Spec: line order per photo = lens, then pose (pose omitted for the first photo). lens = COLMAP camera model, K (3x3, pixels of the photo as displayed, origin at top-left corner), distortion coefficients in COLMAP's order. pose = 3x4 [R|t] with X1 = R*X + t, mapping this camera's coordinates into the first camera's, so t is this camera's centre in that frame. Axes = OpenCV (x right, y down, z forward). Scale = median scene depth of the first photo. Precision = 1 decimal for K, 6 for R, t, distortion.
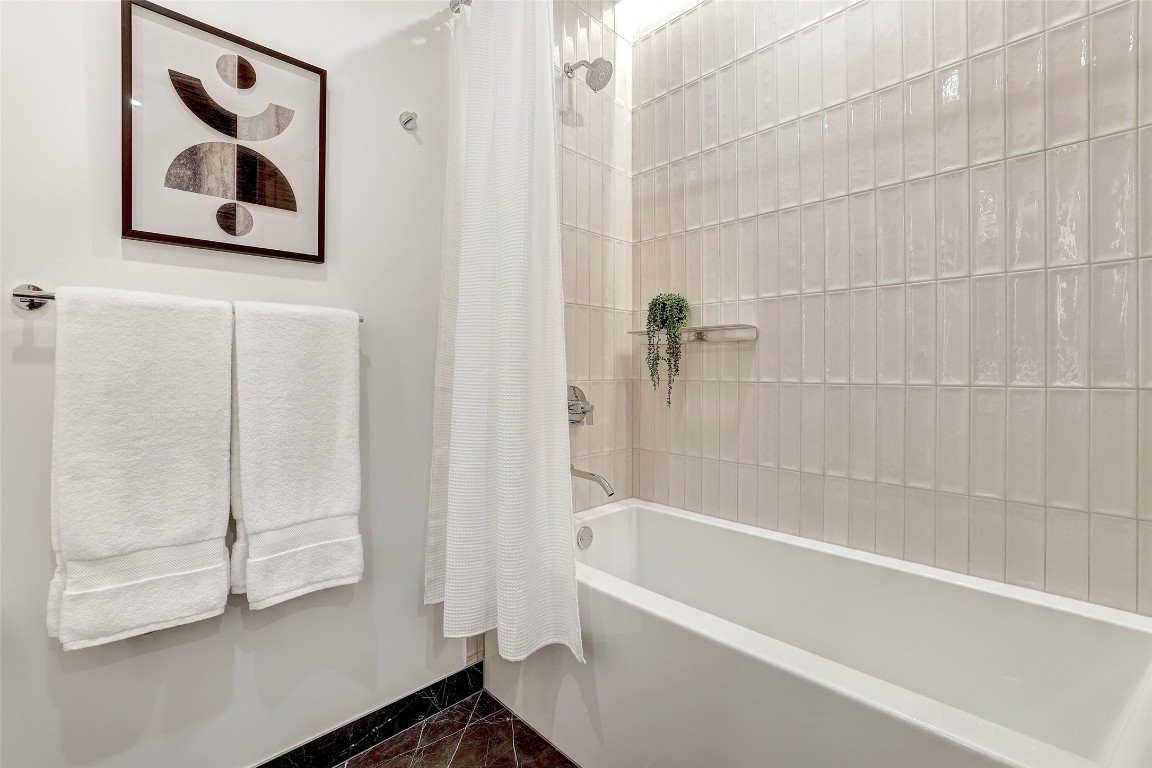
lens RADIAL K [[502.3, 0, 563.2], [0, 502.3, 366.3], [0, 0, 1]] dist [-0.043135, 0.020844]
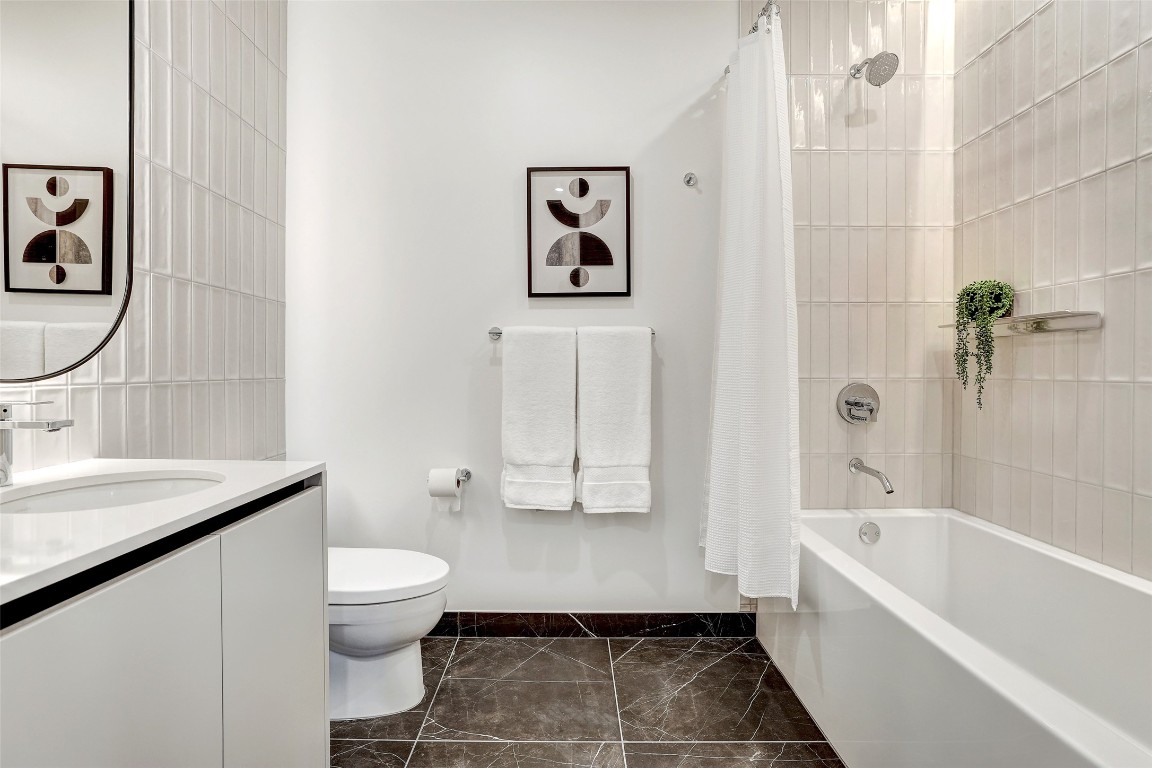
lens RADIAL K [[513.7, 0, 553.9], [0, 513.7, 363.4], [0, 0, 1]] dist [-0.000267, 0.000473]
pose [[0.707557, -0.010709, -0.706575, 0.388589], [0.008083, 0.999942, -0.007060, 0.001474], [0.706610, -0.000716, 0.707603, -0.221535]]
